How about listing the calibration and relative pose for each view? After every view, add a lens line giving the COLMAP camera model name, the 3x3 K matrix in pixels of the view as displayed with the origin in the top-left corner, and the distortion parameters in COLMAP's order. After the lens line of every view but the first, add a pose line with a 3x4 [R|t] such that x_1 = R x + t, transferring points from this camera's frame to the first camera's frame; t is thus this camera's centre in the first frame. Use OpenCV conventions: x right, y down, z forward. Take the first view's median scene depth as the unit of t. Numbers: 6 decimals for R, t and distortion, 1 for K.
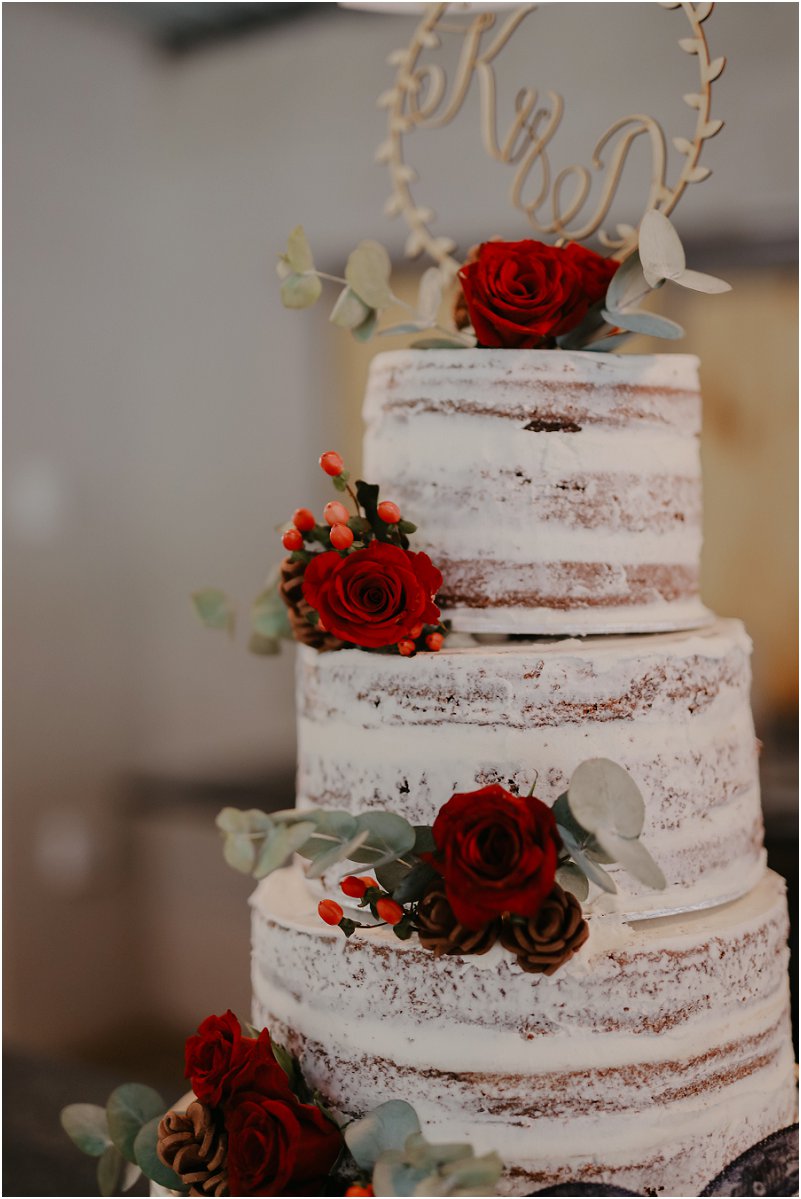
lens RADIAL K [[1676.6, 0, 400.5], [0, 1676.6, 599.5], [0, 0, 1]] dist [-0.017560, -0.021435]
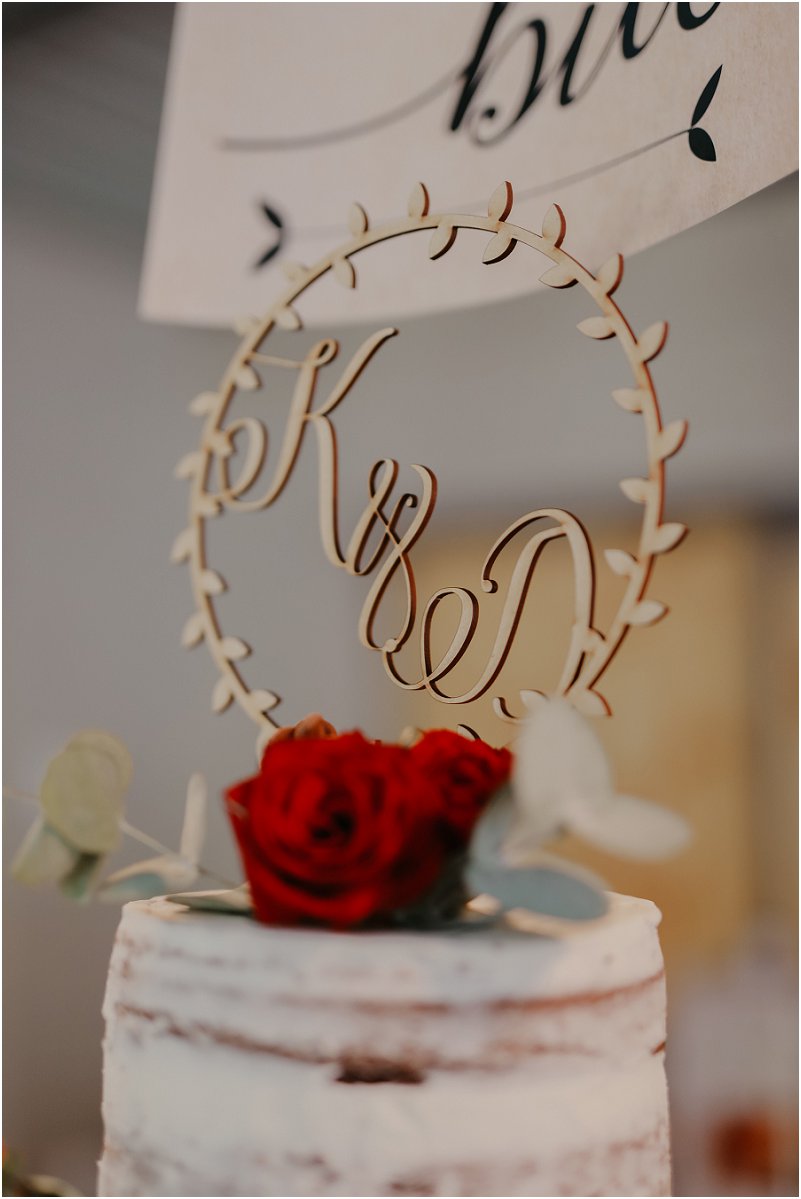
lens RADIAL K [[1741.7, 0, 400.5], [0, 1741.7, 599.5], [0, 0, 1]] dist [-0.019726, -0.016863]
pose [[0.997592, -0.006252, -0.069068, 0.134320], [-0.002736, 0.991606, -0.129265, -0.179877], [0.069296, 0.129143, 0.989202, 0.386540]]
